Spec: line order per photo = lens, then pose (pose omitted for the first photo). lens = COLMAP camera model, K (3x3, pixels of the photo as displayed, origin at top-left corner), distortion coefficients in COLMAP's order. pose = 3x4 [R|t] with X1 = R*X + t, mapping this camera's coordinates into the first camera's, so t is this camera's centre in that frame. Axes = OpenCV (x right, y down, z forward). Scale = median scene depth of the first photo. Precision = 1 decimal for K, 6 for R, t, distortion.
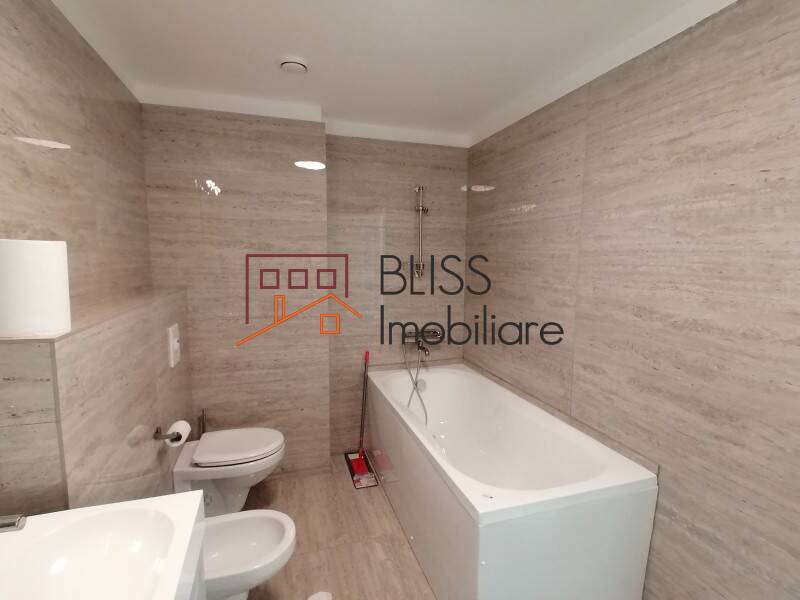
lens RADIAL K [[397.6, 0, 399.7], [0, 397.6, 296.6], [0, 0, 1]] dist [0.027739, -0.010434]
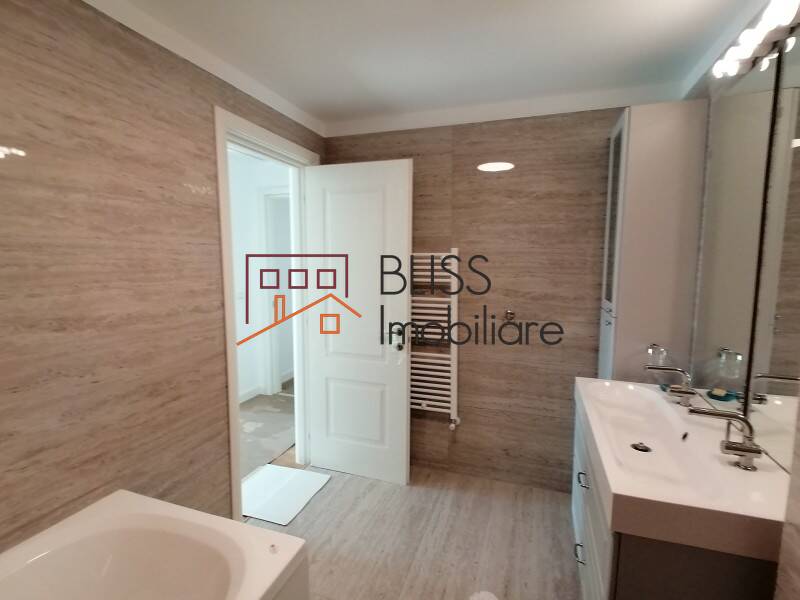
lens RADIAL K [[397.6, 0, 401.3], [0, 397.6, 297.9], [0, 0, 1]] dist [0.027739, -0.010434]
pose [[-0.787964, -0.074267, 0.611226, -0.434061], [0.055963, 0.979952, 0.191215, -0.138062], [-0.613173, 0.184876, -0.768010, 1.316749]]
